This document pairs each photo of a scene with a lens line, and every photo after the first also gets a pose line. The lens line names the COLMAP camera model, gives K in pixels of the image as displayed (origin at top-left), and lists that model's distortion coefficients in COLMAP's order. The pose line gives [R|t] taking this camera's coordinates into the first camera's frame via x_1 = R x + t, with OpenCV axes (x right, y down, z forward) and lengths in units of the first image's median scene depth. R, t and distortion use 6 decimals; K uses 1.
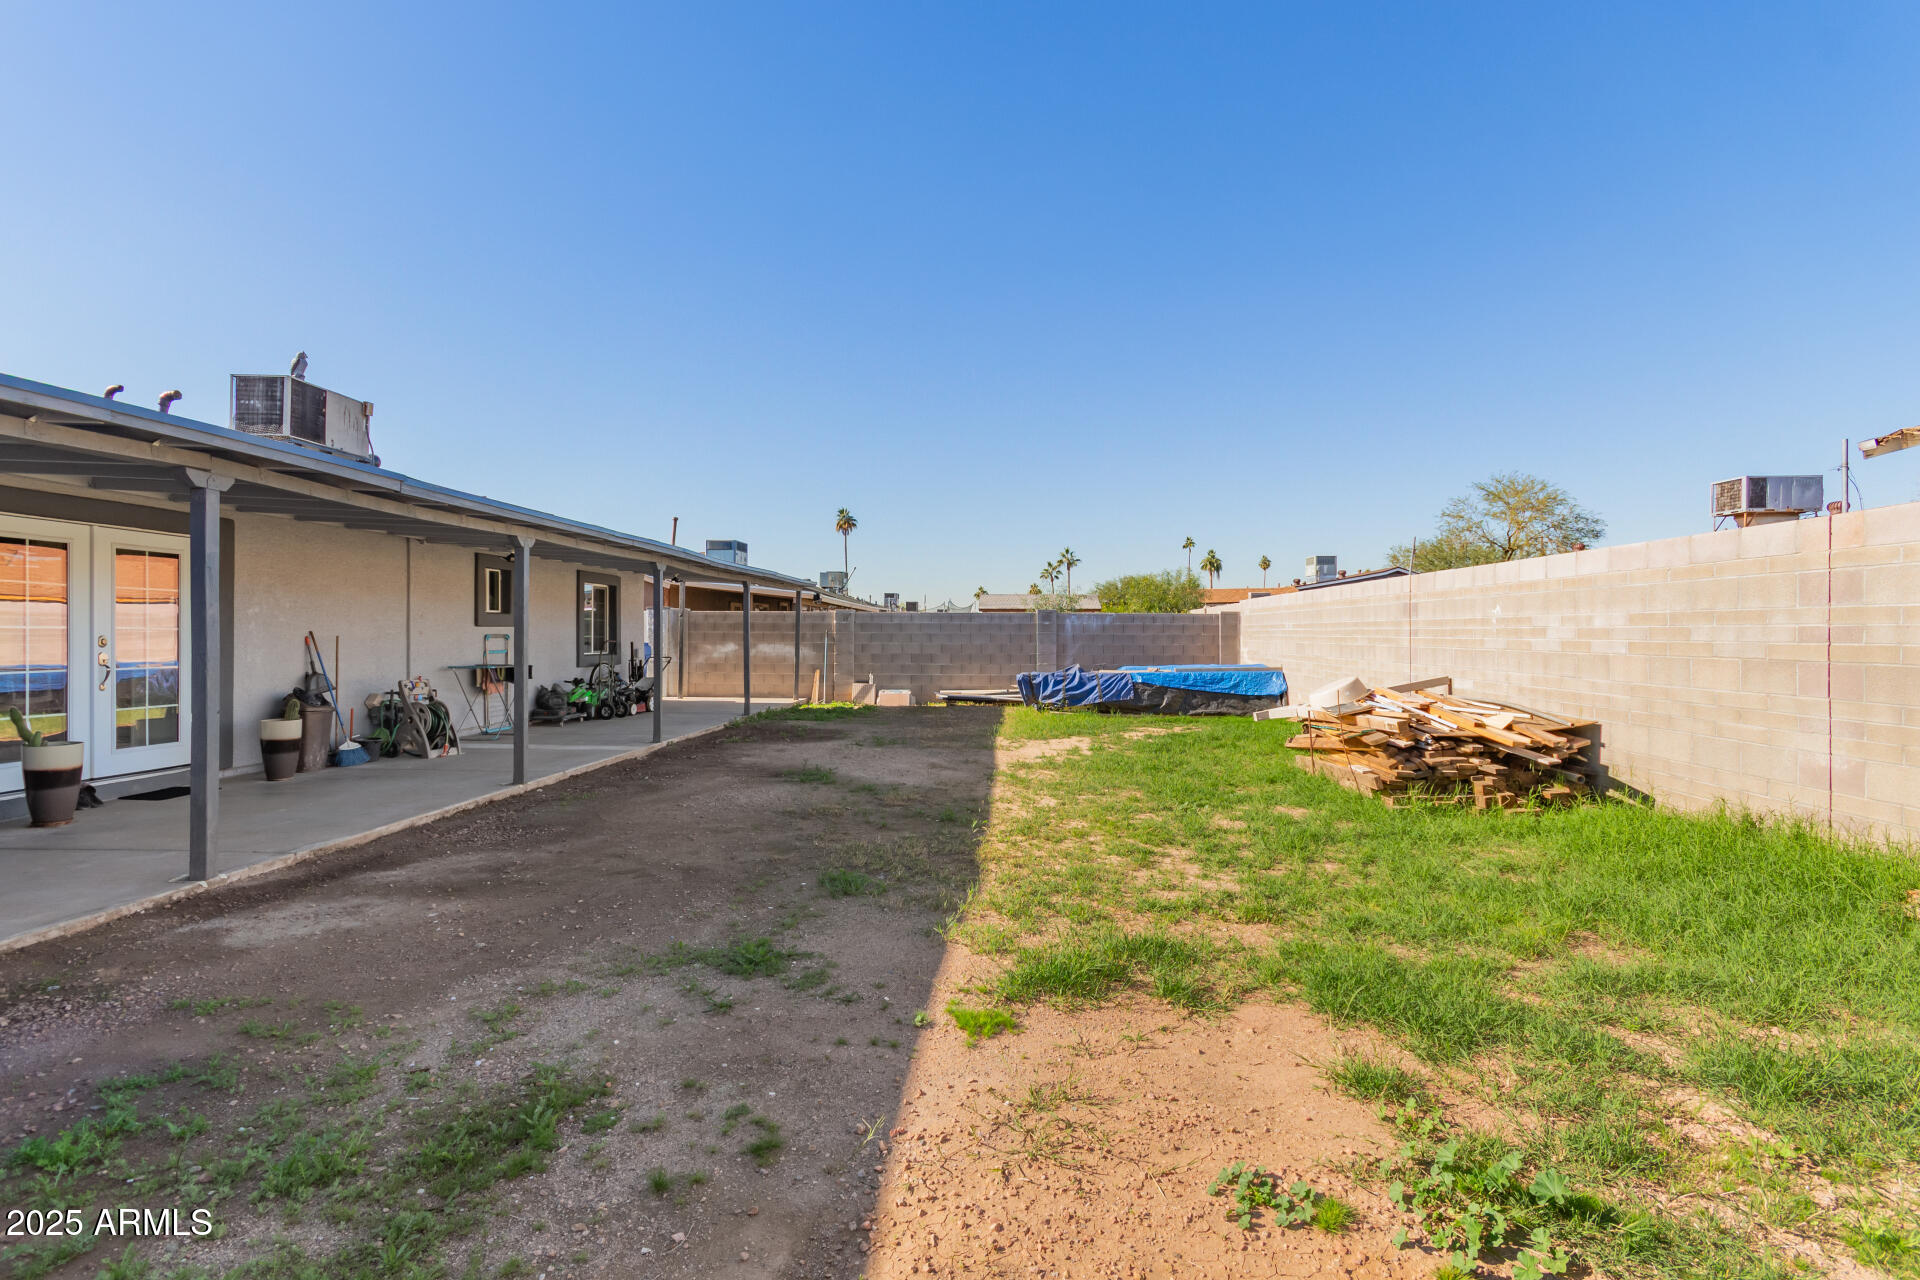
lens RADIAL K [[890.8, 0, 951.7], [0, 890.8, 640.1], [0, 0, 1]] dist [0.004645, 0.001748]
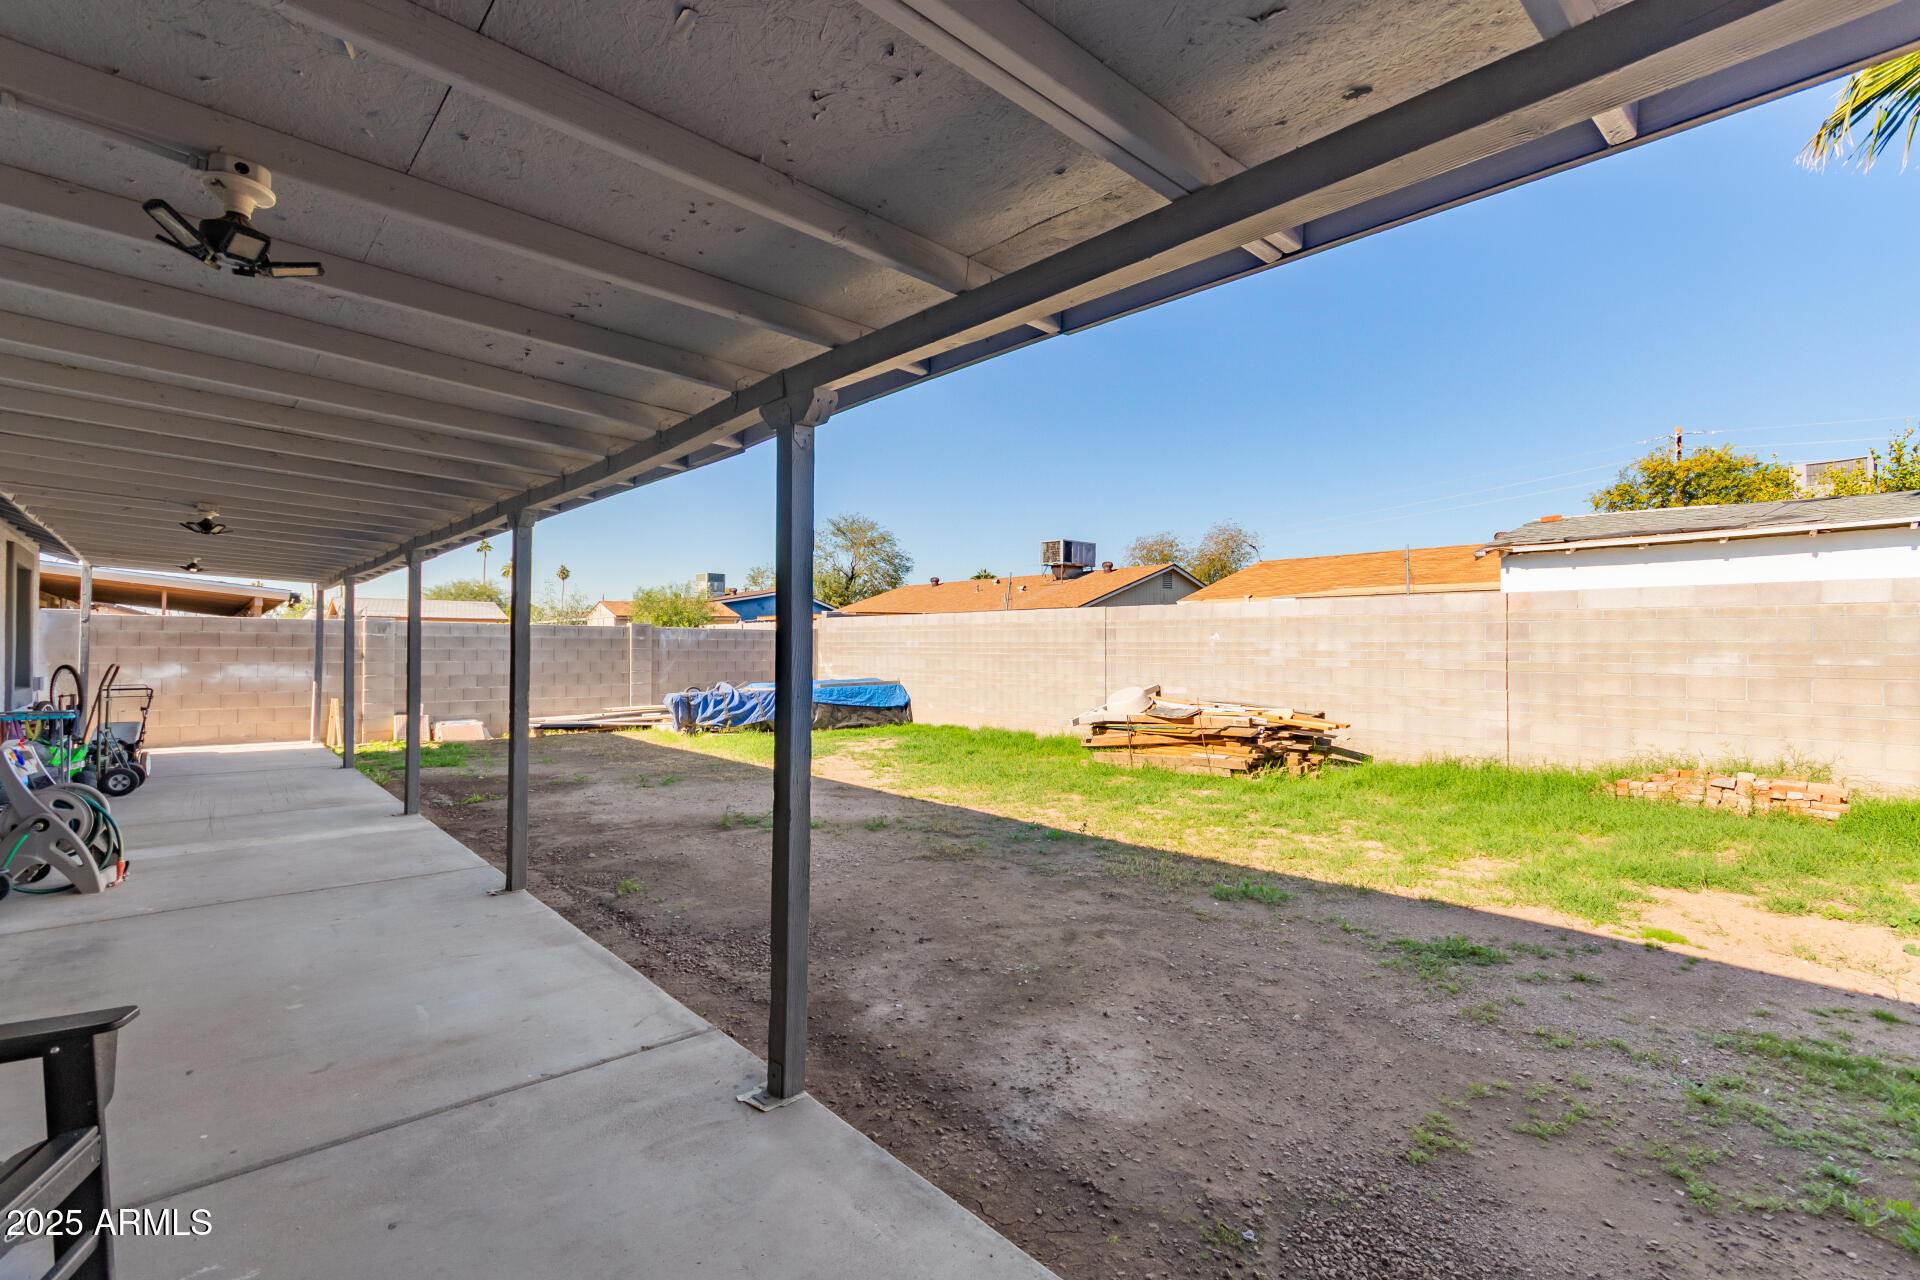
lens RADIAL K [[890.8, 0, 948.0], [0, 890.8, 643.5], [0, 0, 1]] dist [0.004645, 0.001748]
pose [[0.713304, 0.003928, 0.700843, -0.535004], [0.002278, 0.999966, -0.007923, -0.009646], [-0.700851, 0.007248, 0.713271, 0.231398]]
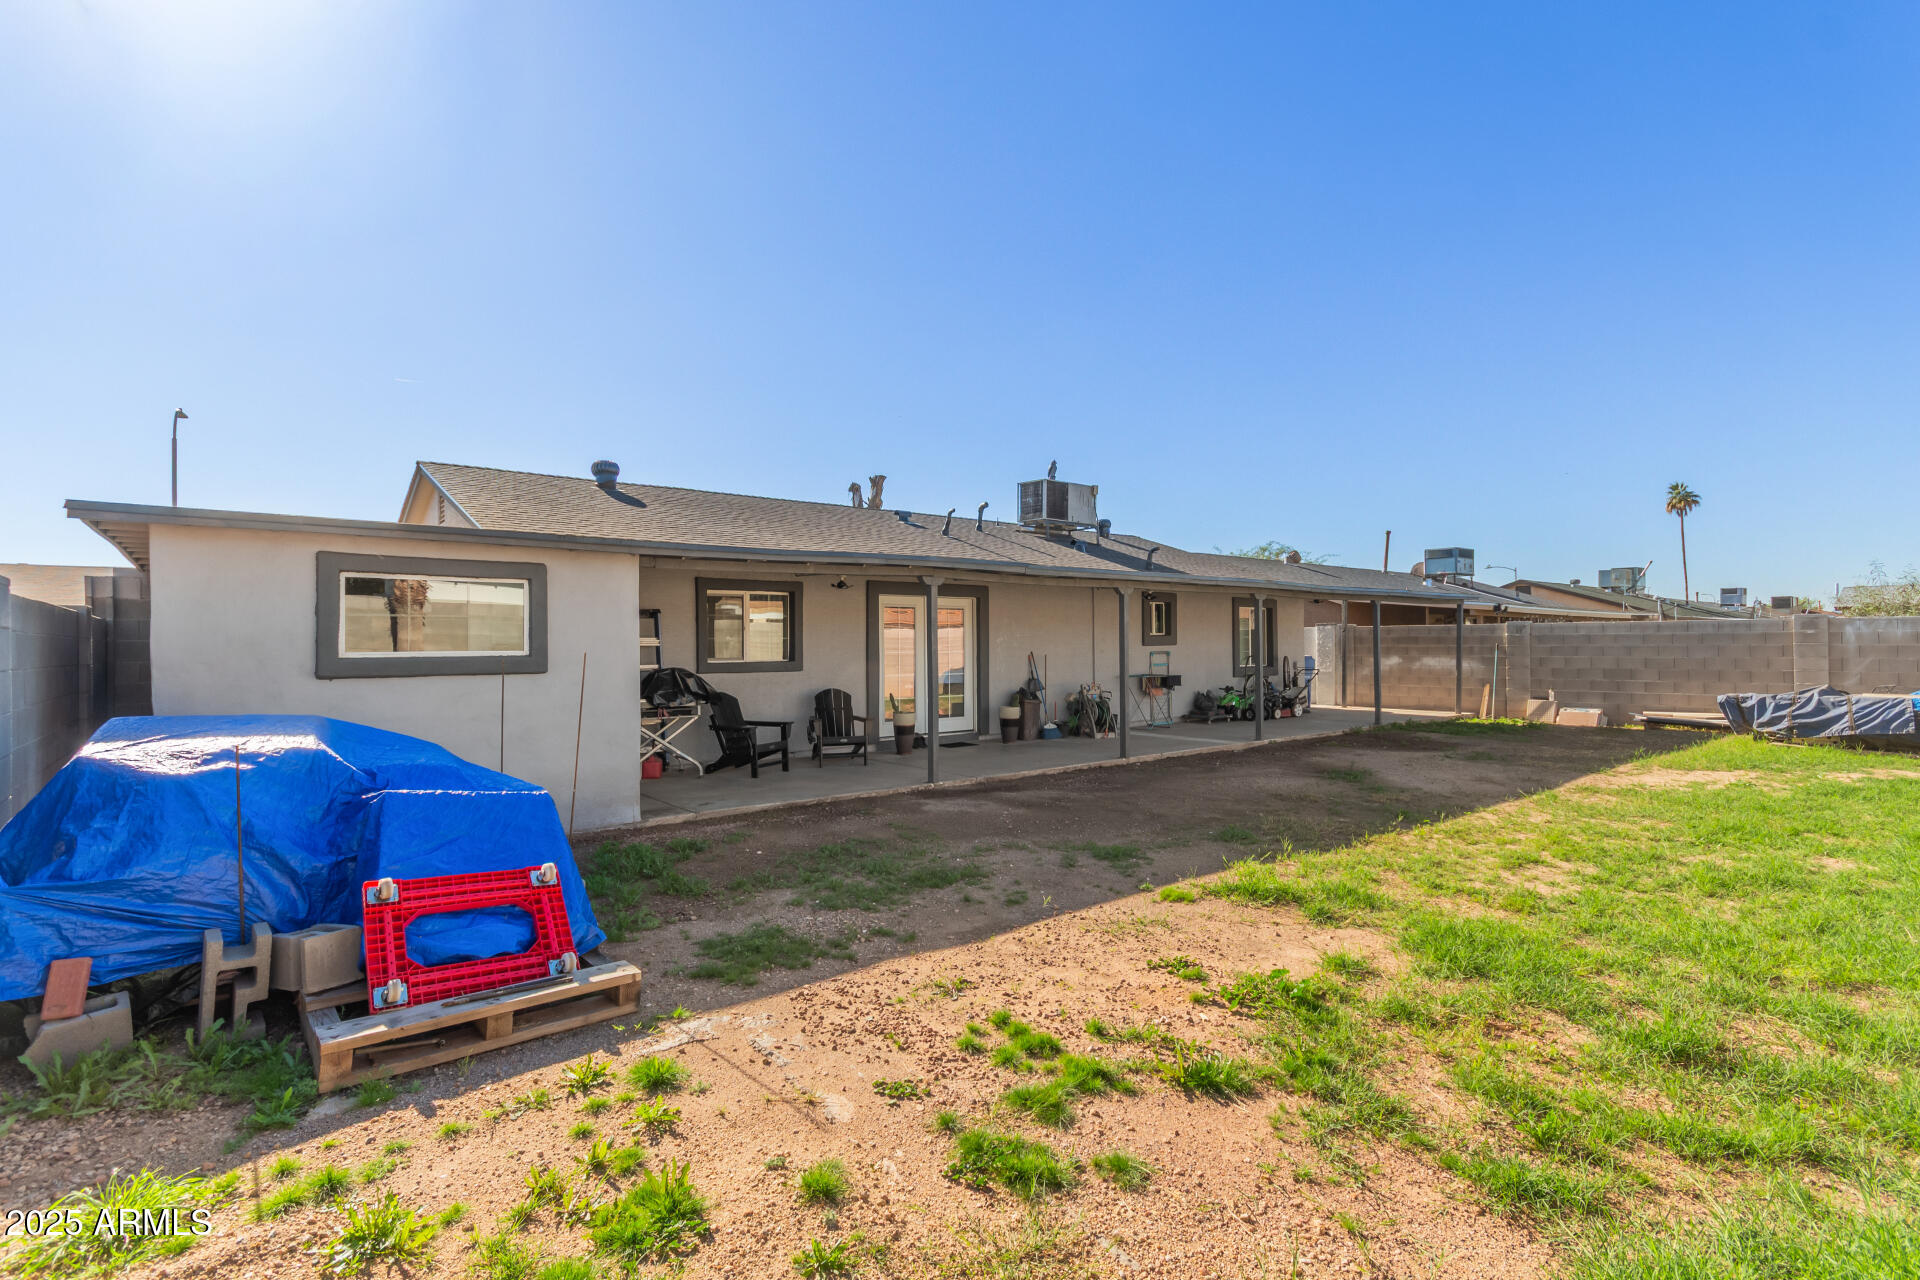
lens RADIAL K [[890.8, 0, 972.8], [0, 890.8, 639.1], [0, 0, 1]] dist [0.004645, 0.001748]
pose [[0.687789, -0.012535, -0.725802, 0.298785], [0.005093, 0.999910, -0.012442, -0.011272], [0.725893, 0.004861, 0.687791, -0.132040]]
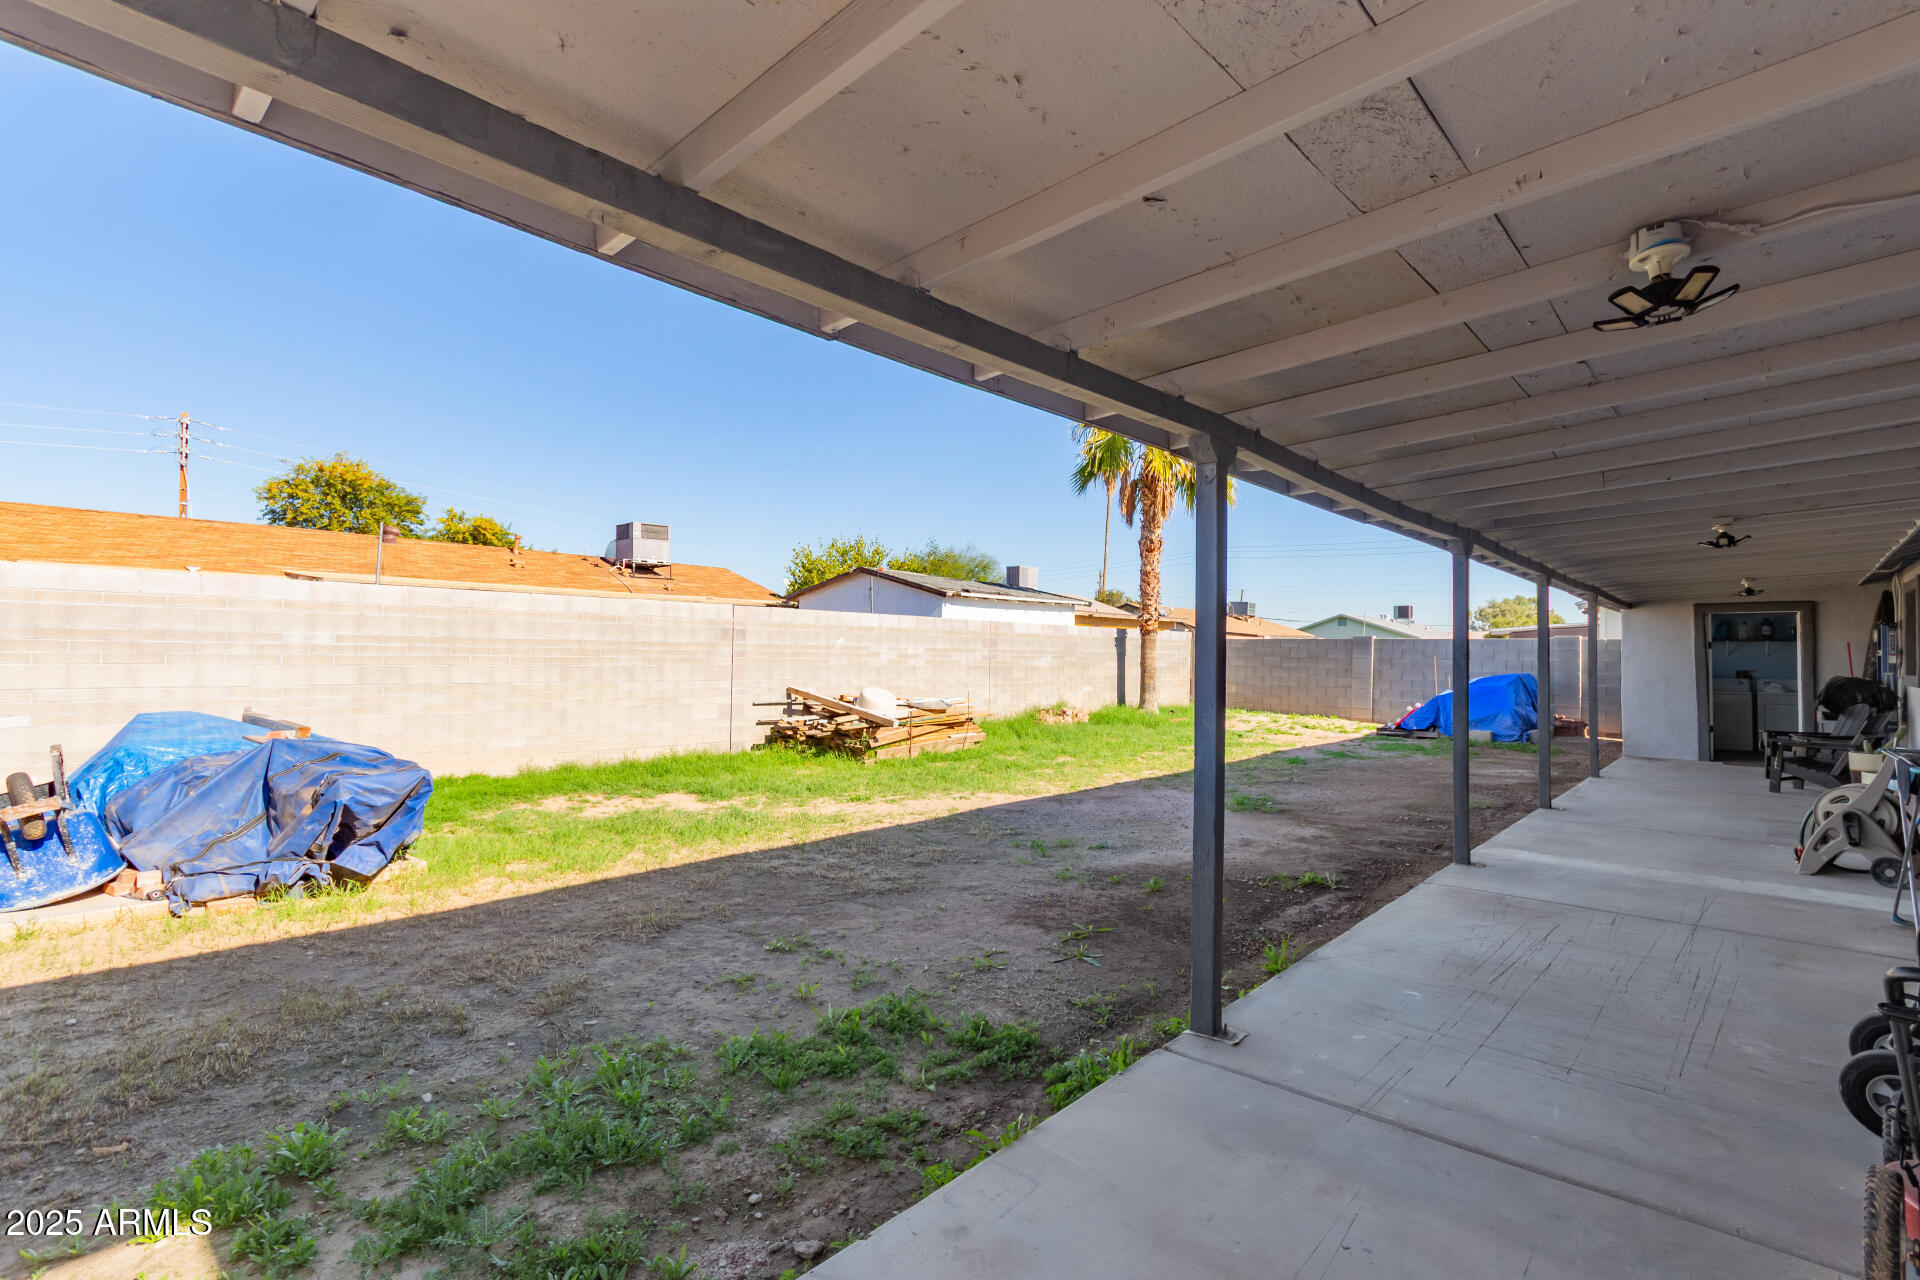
lens RADIAL K [[890.8, 0, 945.4], [0, 890.8, 635.6], [0, 0, 1]] dist [0.004645, 0.001748]
pose [[-0.768330, 0.013790, 0.639905, -0.437466], [-0.001367, 0.999730, -0.023186, -0.004926], [-0.640052, -0.018689, -0.768104, 1.664338]]
